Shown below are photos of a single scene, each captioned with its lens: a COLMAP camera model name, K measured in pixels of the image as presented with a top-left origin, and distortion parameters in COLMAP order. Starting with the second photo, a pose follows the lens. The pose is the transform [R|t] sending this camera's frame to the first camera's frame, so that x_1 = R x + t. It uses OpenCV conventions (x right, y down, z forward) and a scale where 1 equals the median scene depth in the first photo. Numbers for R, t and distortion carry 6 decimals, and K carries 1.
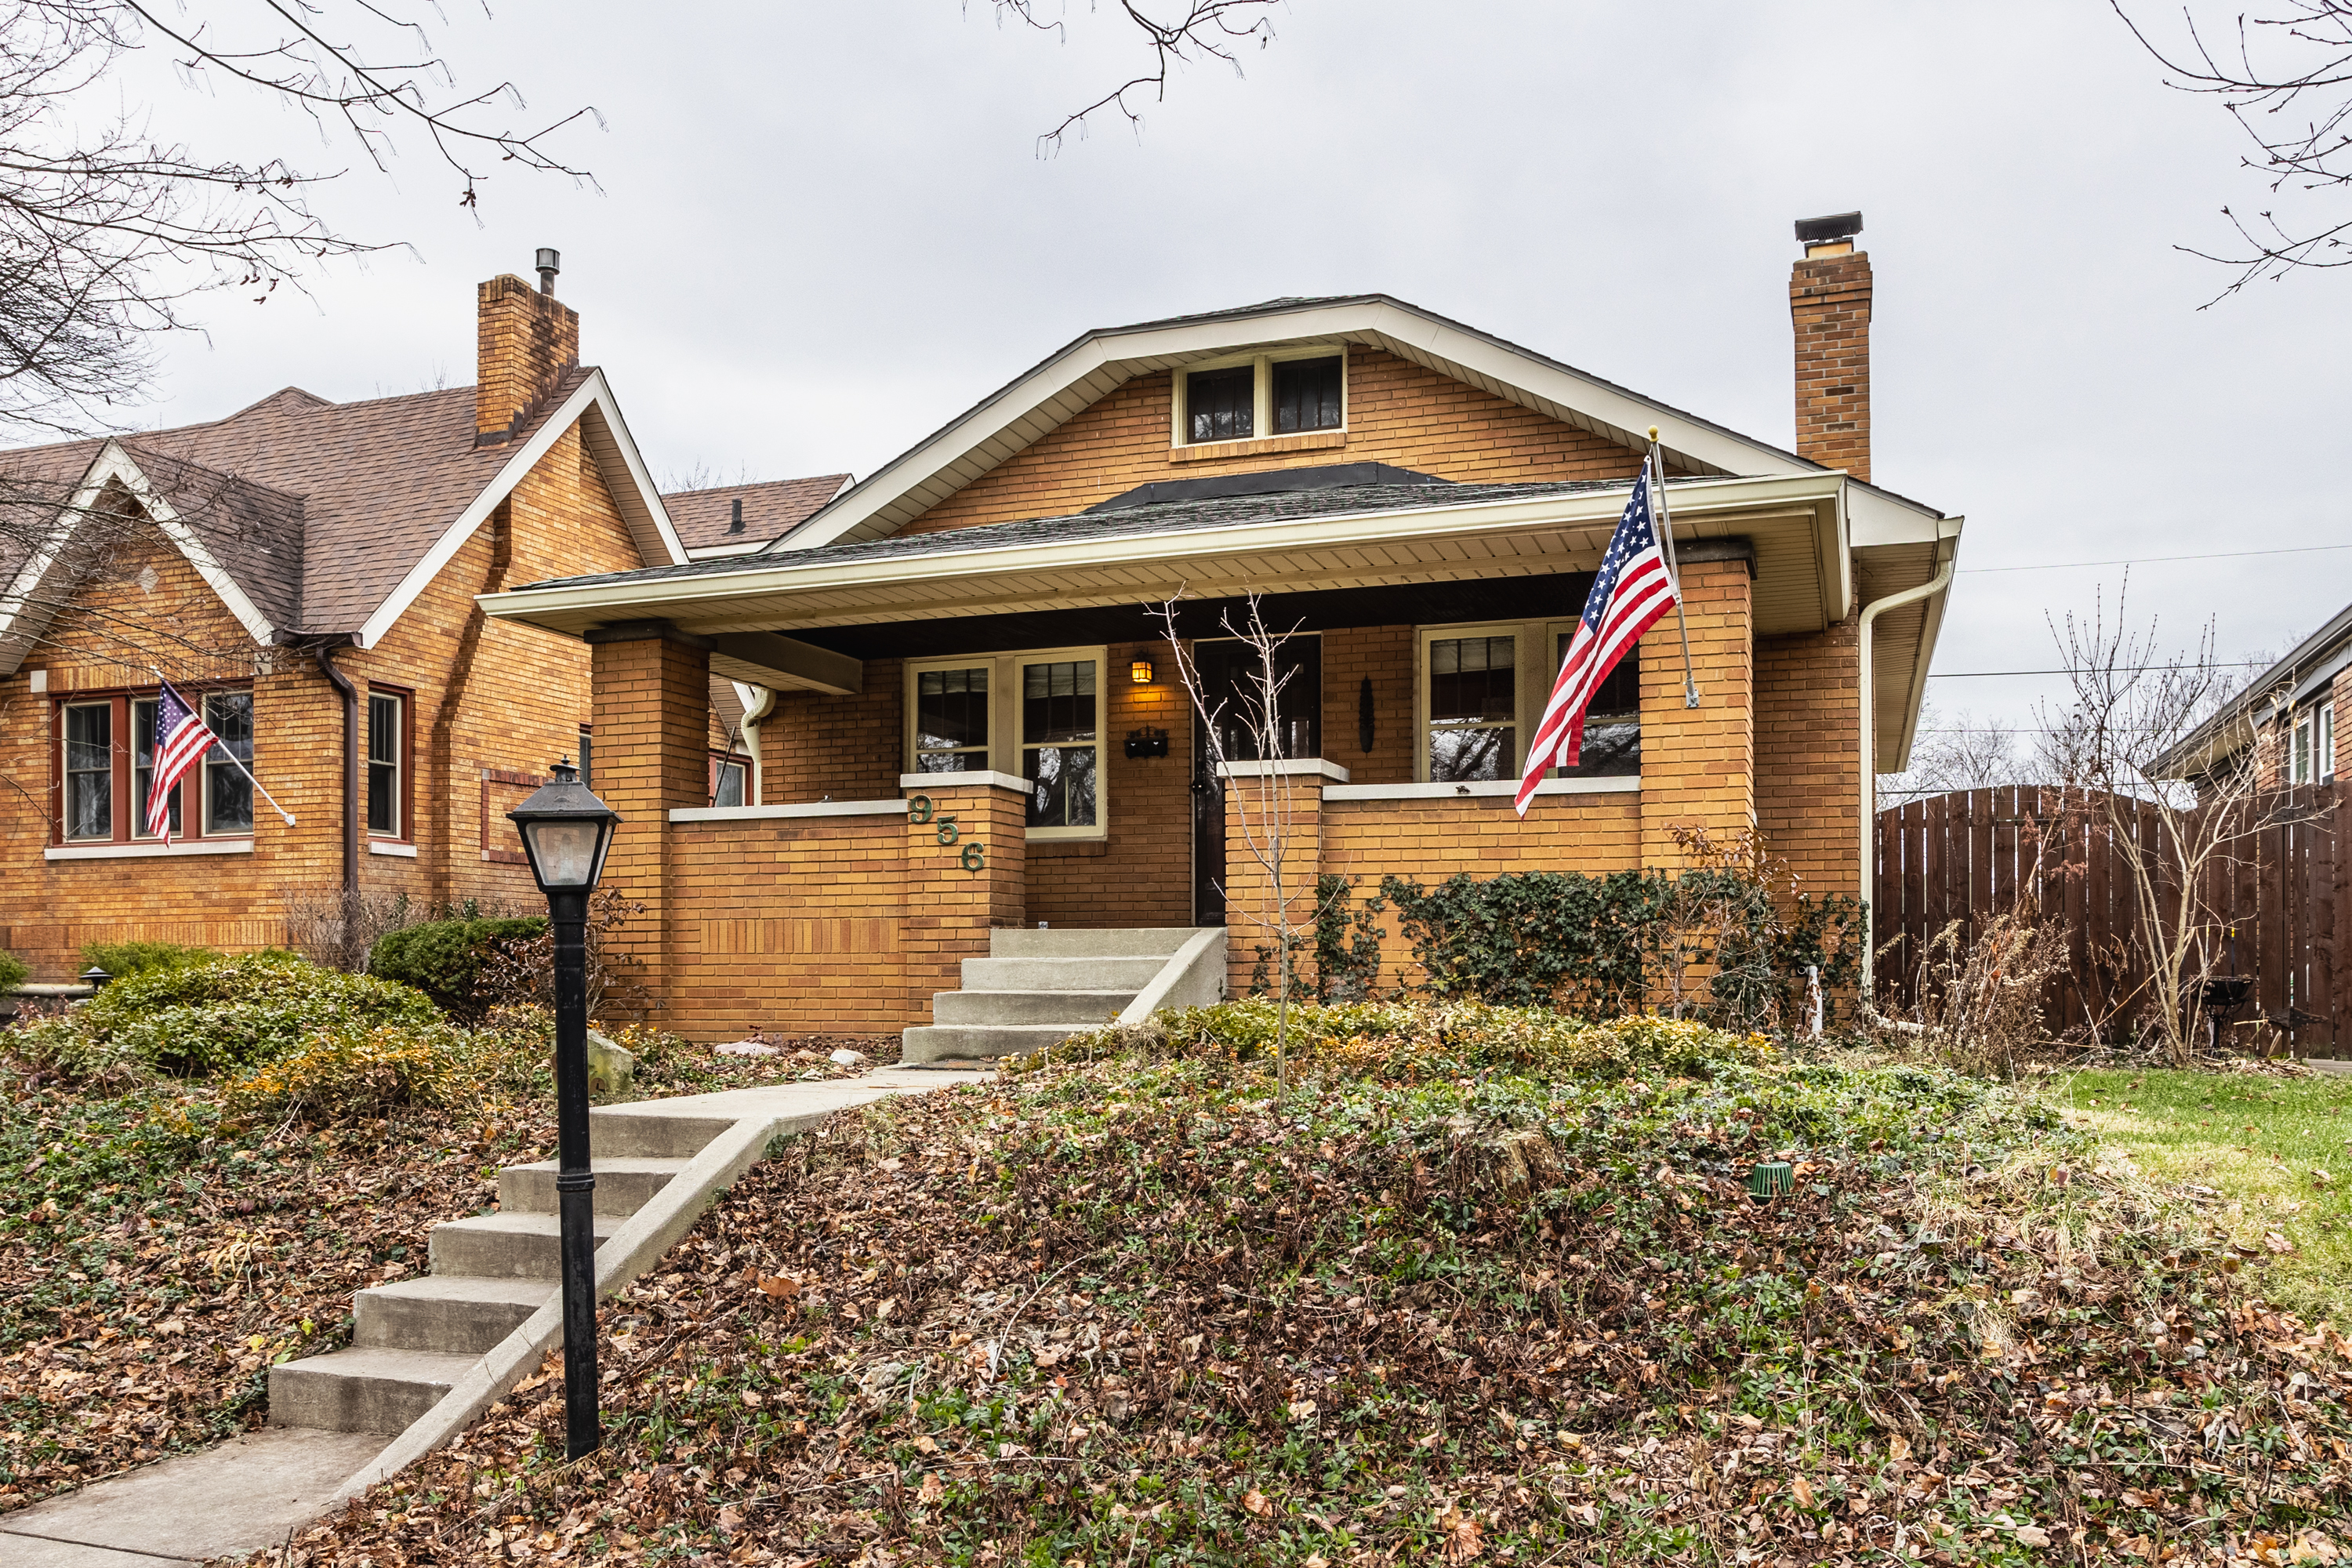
lens RADIAL K [[1876.3, 0, 1176.4], [0, 1876.3, 992.8], [0, 0, 1]] dist [-0.009487, 0.003192]
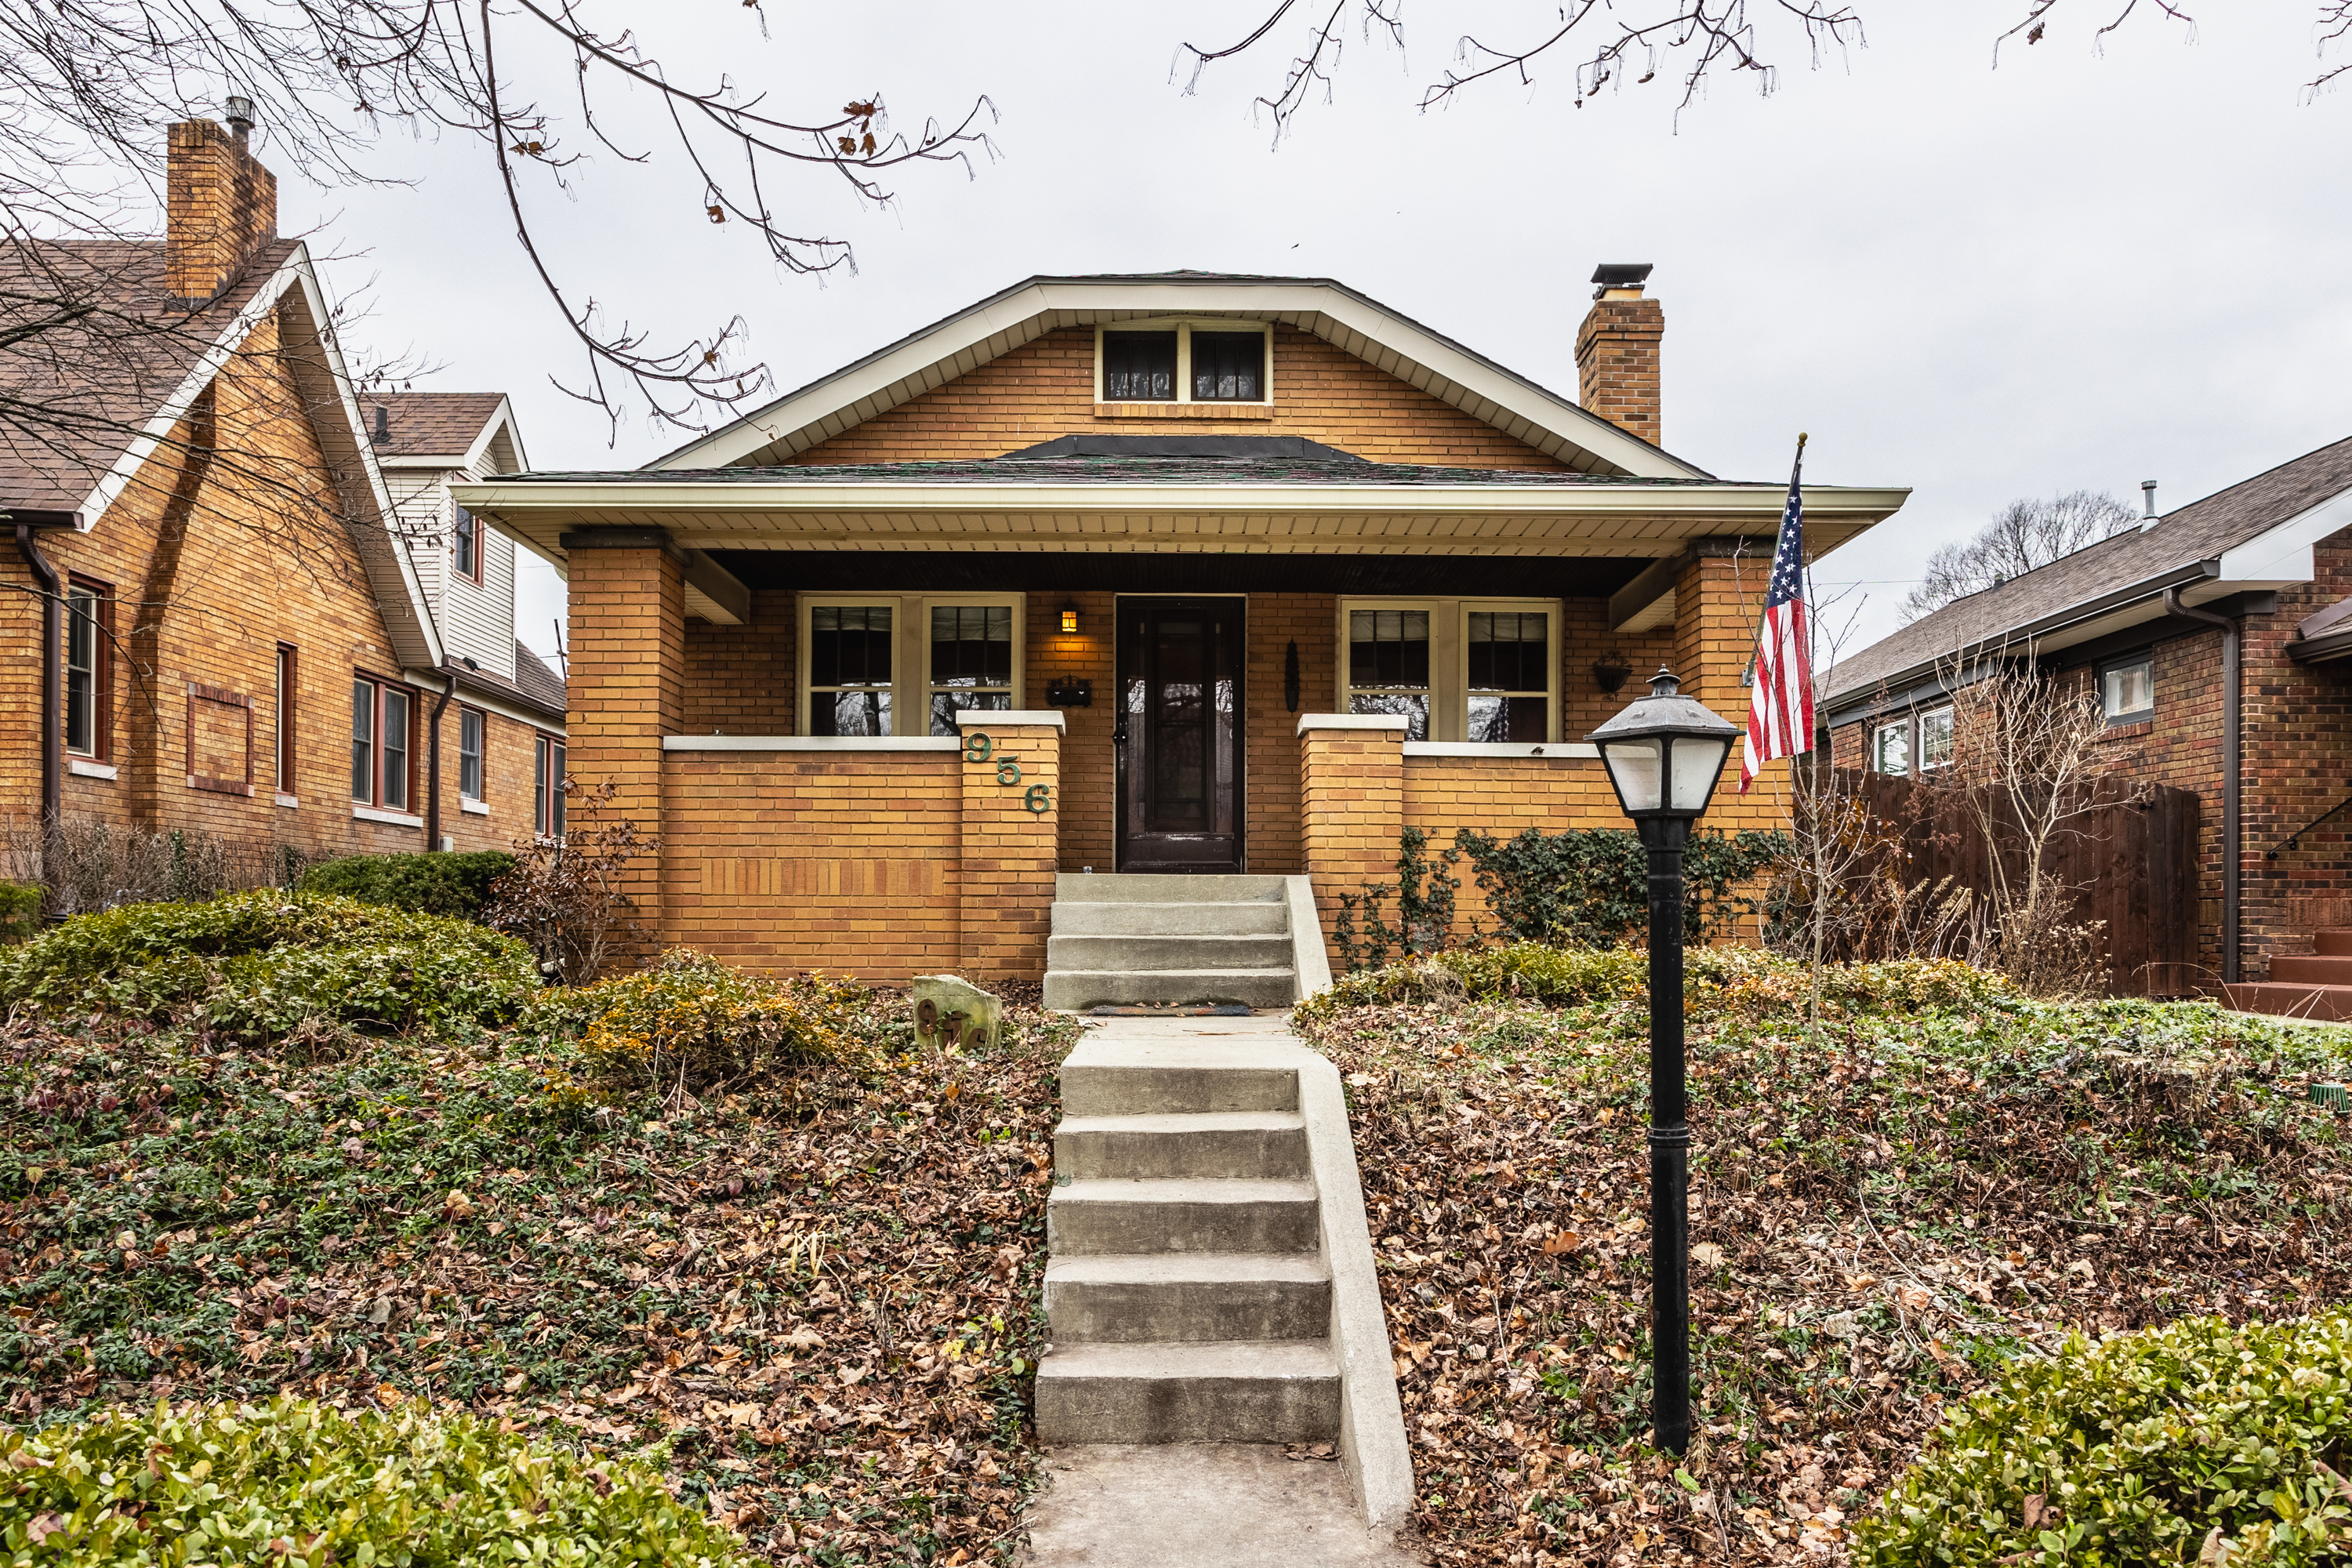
lens RADIAL K [[1736.1, 0, 1174.5], [0, 1736.1, 950.5], [0, 0, 1]] dist [-0.014933, 0.029663]
pose [[0.937431, 0.001553, 0.348167, -0.330437], [-0.002717, 0.999992, 0.002855, 0.003448], [-0.348160, -0.003622, 0.937428, 0.119662]]
